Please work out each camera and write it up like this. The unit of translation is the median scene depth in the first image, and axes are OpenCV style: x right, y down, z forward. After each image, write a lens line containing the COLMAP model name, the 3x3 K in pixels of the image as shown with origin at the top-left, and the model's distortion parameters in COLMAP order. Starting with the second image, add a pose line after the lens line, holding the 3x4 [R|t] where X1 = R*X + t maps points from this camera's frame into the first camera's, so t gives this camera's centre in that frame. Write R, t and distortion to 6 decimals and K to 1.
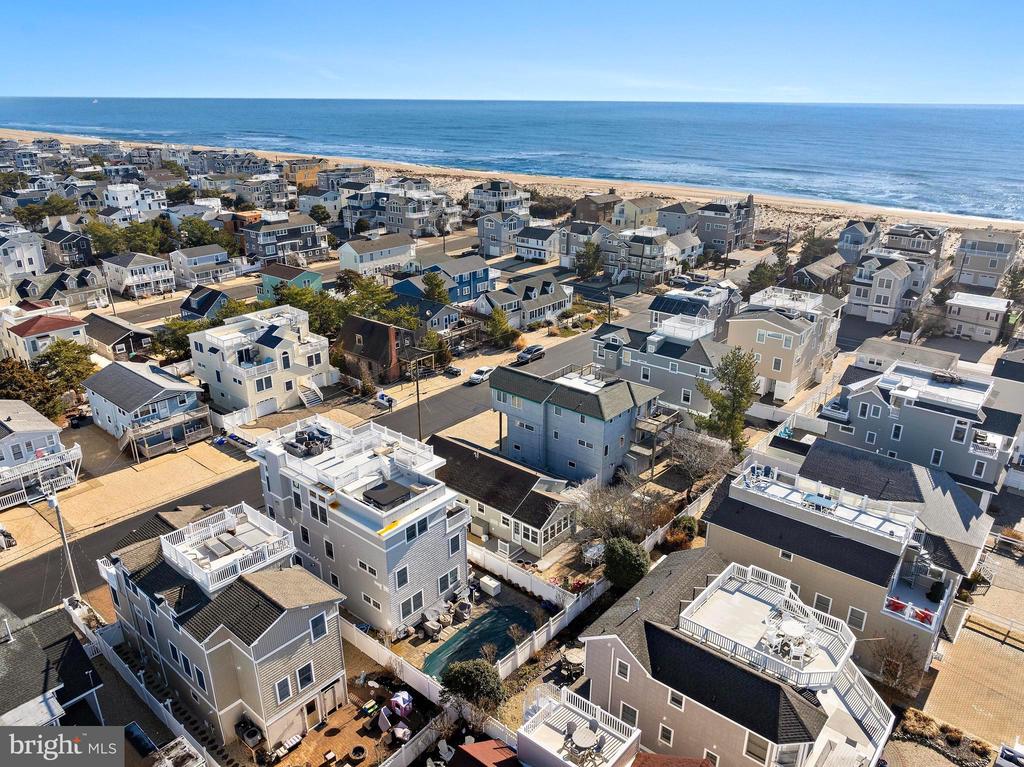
lens RADIAL K [[731.2, 0, 512.0], [0, 731.2, 383.5], [0, 0, 1]] dist [-0.034685, -0.007606]
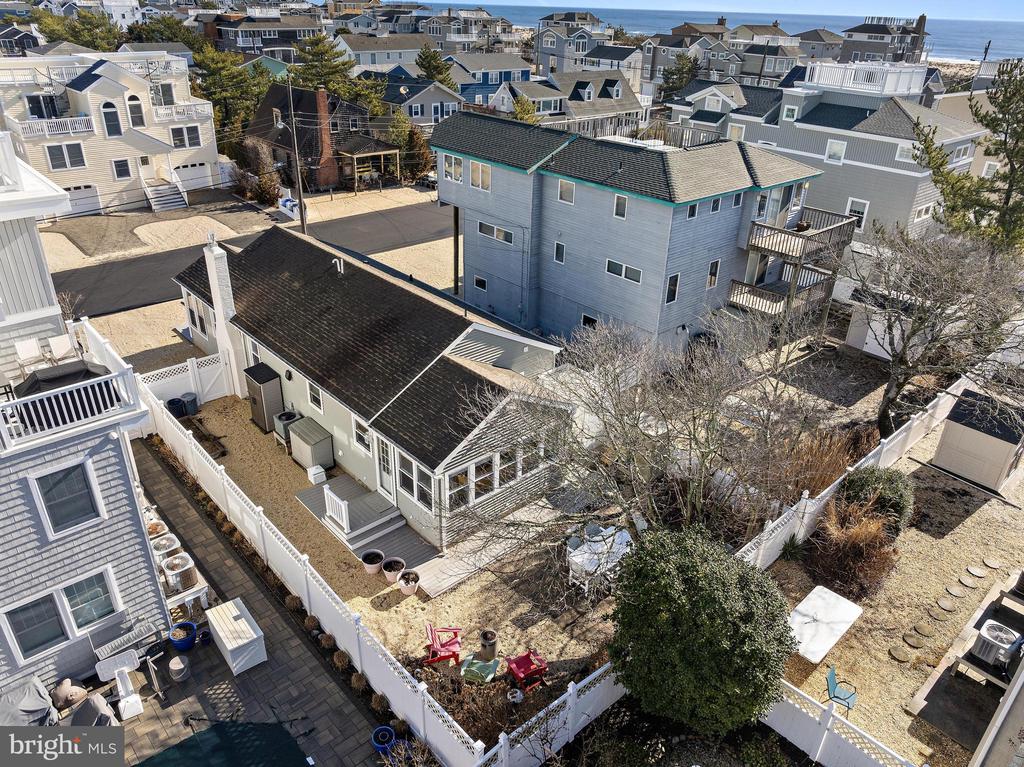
lens RADIAL K [[731.2, 0, 512.0], [0, 731.2, 383.5], [0, 0, 1]] dist [-0.034685, -0.007606]
pose [[0.991278, 0.085493, -0.100293, 0.081911], [-0.073599, 0.990421, 0.116830, 0.098454], [0.109320, -0.108429, 0.988075, 0.556247]]
